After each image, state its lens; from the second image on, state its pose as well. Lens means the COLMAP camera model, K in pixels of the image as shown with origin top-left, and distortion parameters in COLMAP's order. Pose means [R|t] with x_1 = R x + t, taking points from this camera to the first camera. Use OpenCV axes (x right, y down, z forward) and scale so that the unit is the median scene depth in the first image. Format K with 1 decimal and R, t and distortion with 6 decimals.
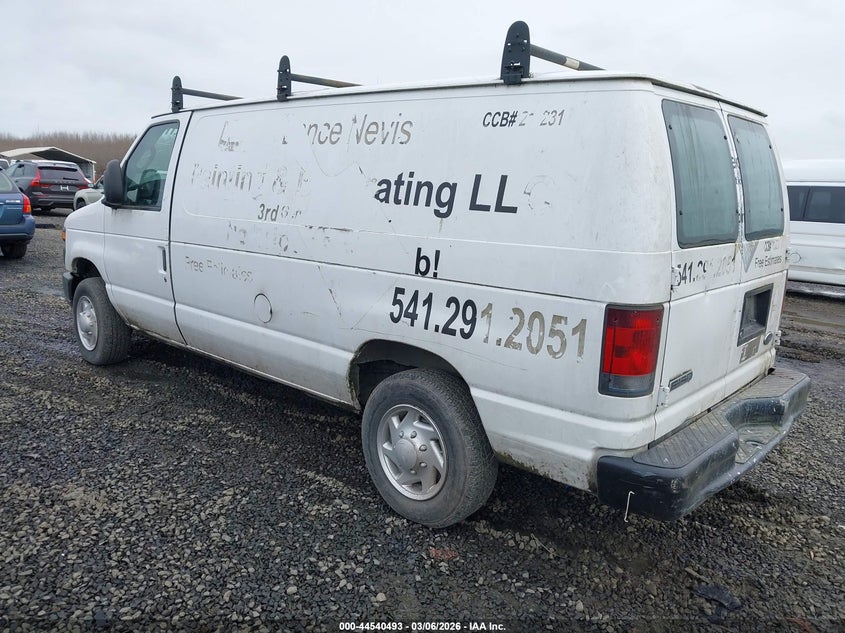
lens RADIAL K [[675.2, 0, 422.5], [0, 675.2, 316.5], [0, 0, 1]] dist [0.003050, 0.000874]
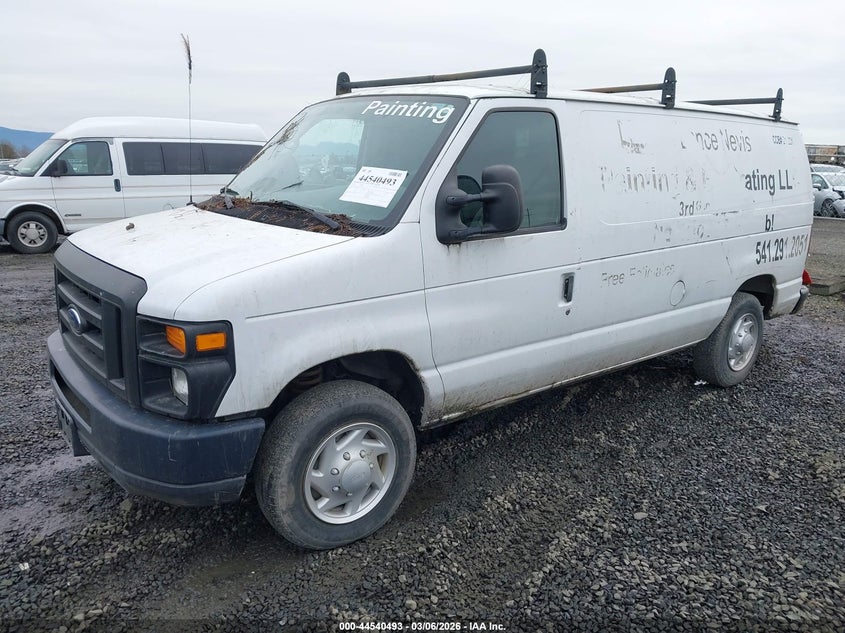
lens RADIAL K [[675.2, 0, 422.5], [0, 675.2, 316.5], [0, 0, 1]] dist [0.003050, 0.000874]
pose [[0.150874, -0.258732, 0.954094, -1.513613], [0.190181, 0.954710, 0.228825, -0.343374], [-0.970087, 0.146926, 0.193246, 1.302527]]
